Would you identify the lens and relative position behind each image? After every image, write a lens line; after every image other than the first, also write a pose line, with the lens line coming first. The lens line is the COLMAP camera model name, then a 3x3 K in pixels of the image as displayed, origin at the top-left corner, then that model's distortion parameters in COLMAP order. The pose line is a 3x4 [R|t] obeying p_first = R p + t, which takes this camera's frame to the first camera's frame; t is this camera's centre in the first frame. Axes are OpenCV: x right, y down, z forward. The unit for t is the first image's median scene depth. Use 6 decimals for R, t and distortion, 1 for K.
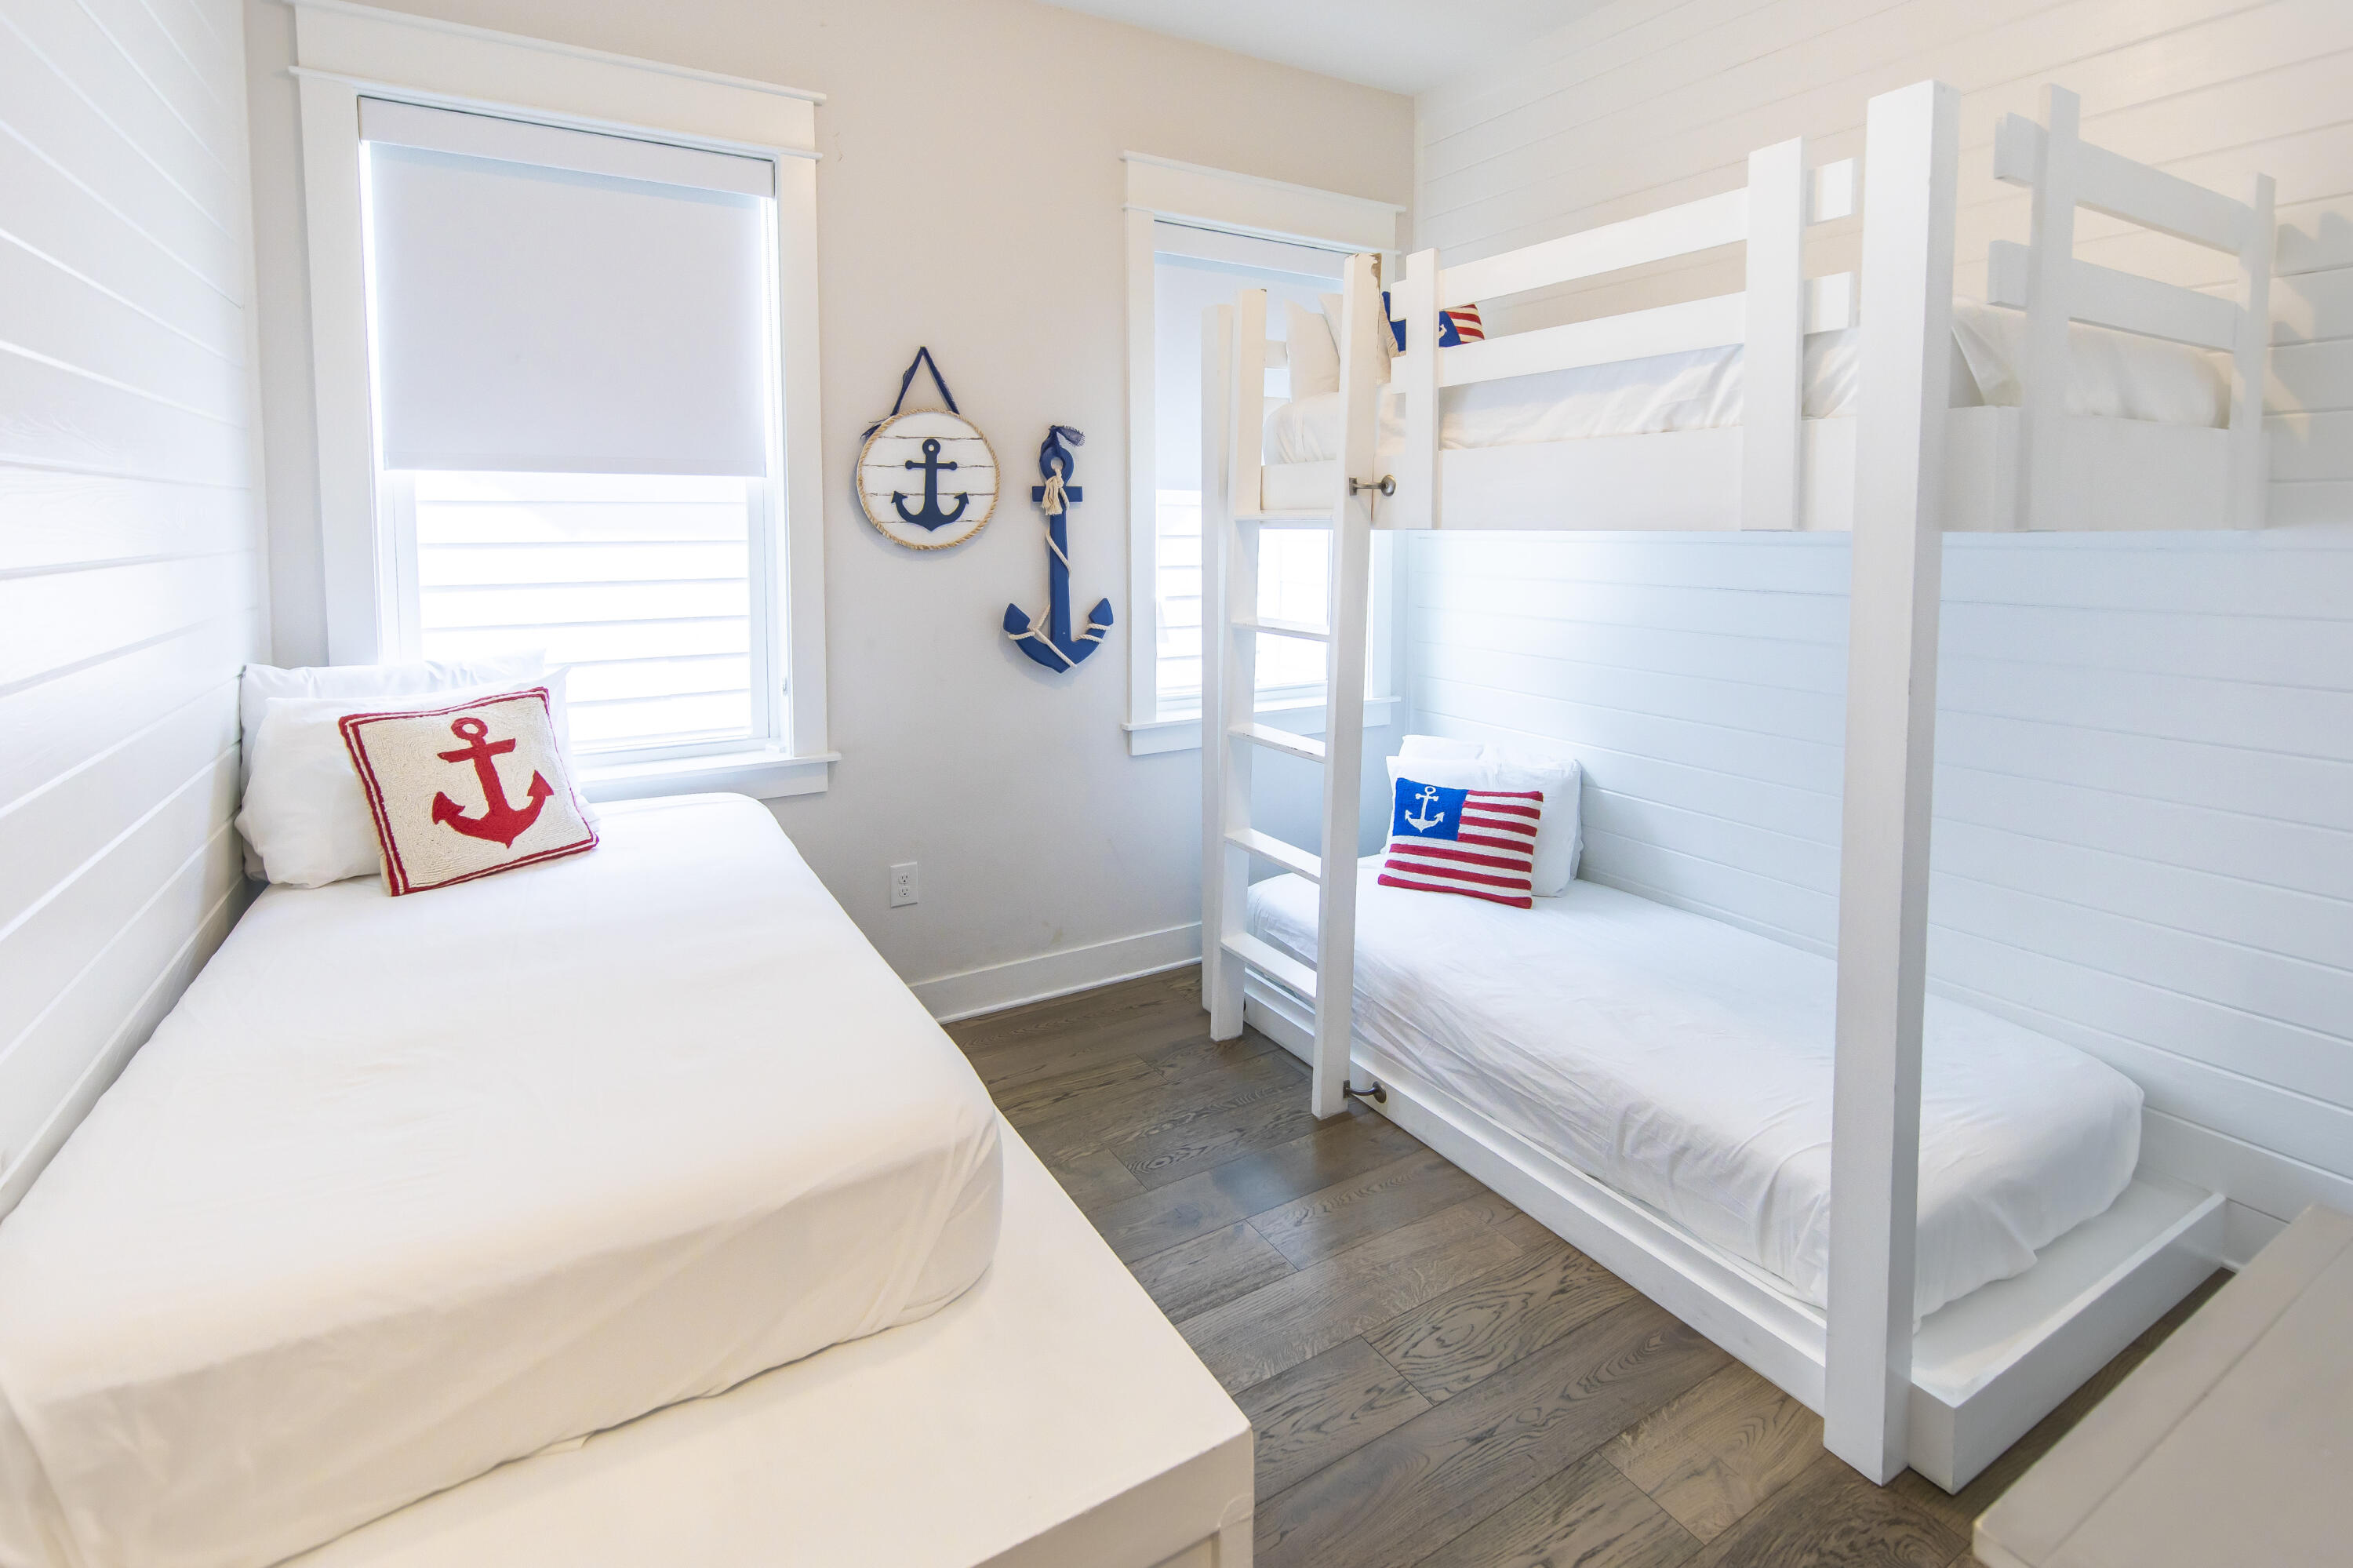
lens RADIAL K [[1120.7, 0, 1171.5], [0, 1120.7, 610.5], [0, 0, 1]] dist [0.002766, 0.000356]
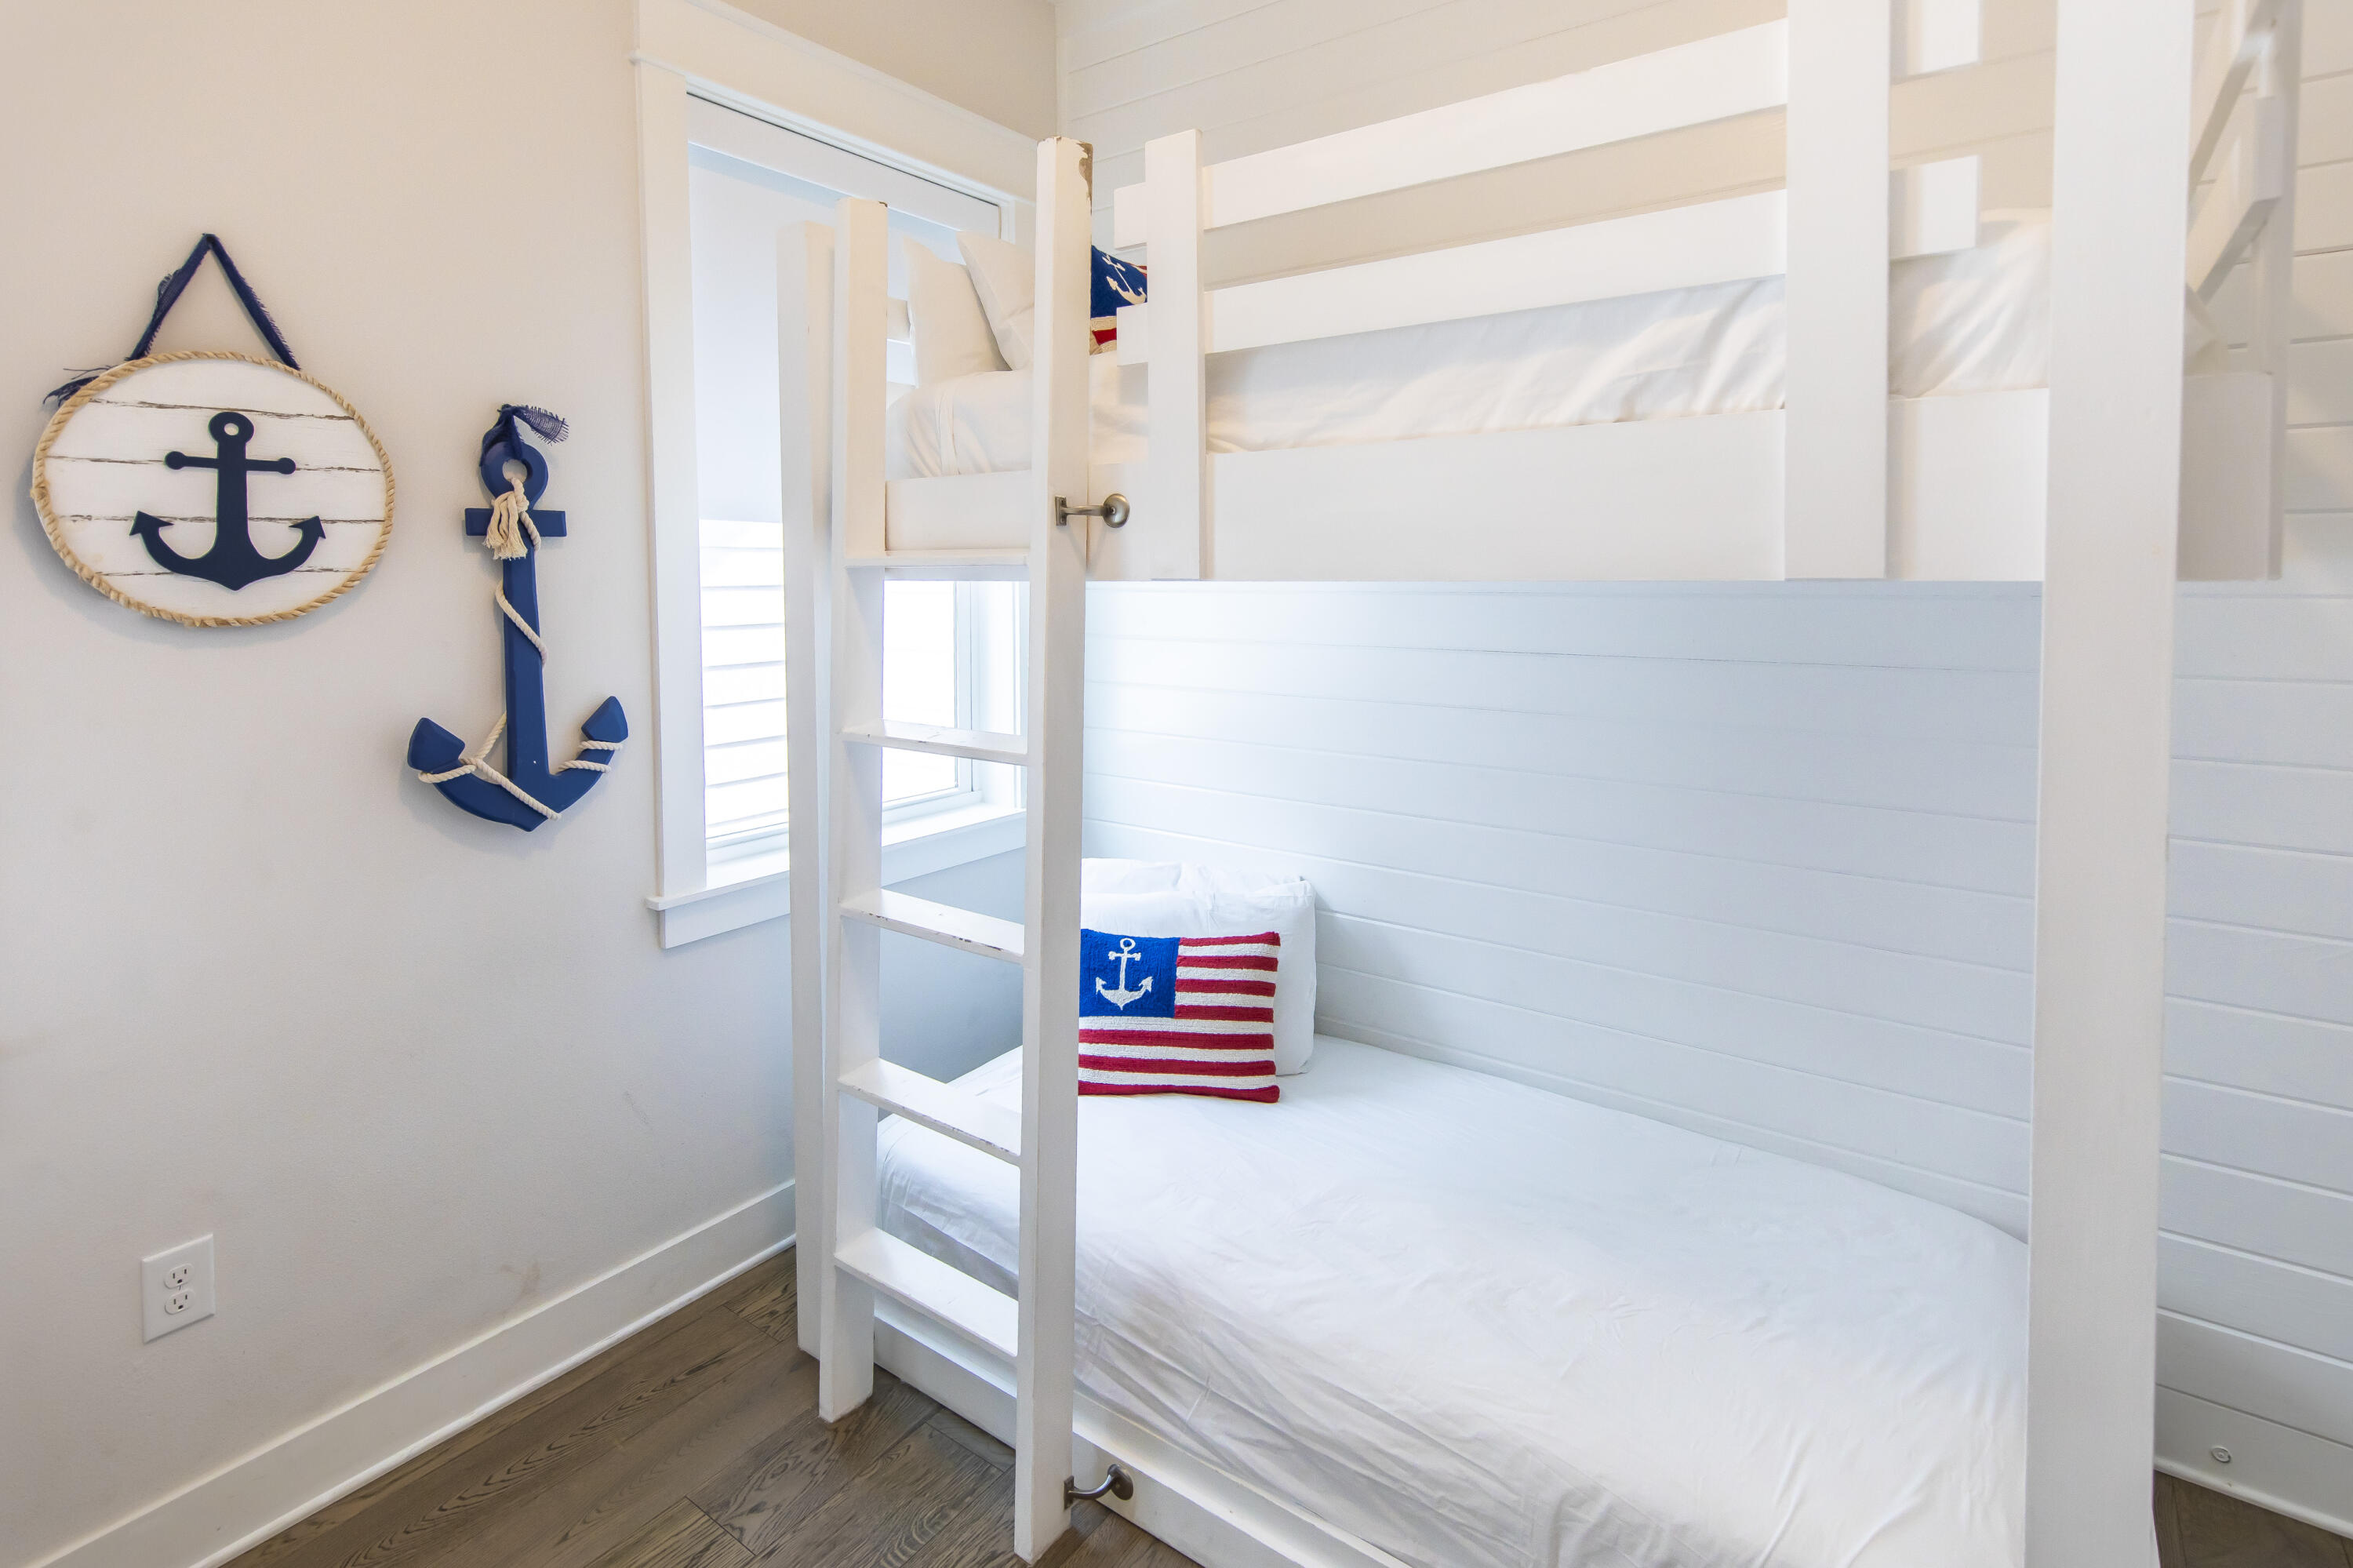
lens RADIAL K [[1120.7, 0, 1171.5], [0, 1120.7, 610.5], [0, 0, 1]] dist [0.002766, 0.000356]
pose [[0.917073, -0.019808, 0.398227, -0.024822], [0.036030, 0.998796, -0.033293, -0.029061], [-0.397088, 0.044880, 0.916683, 0.358371]]
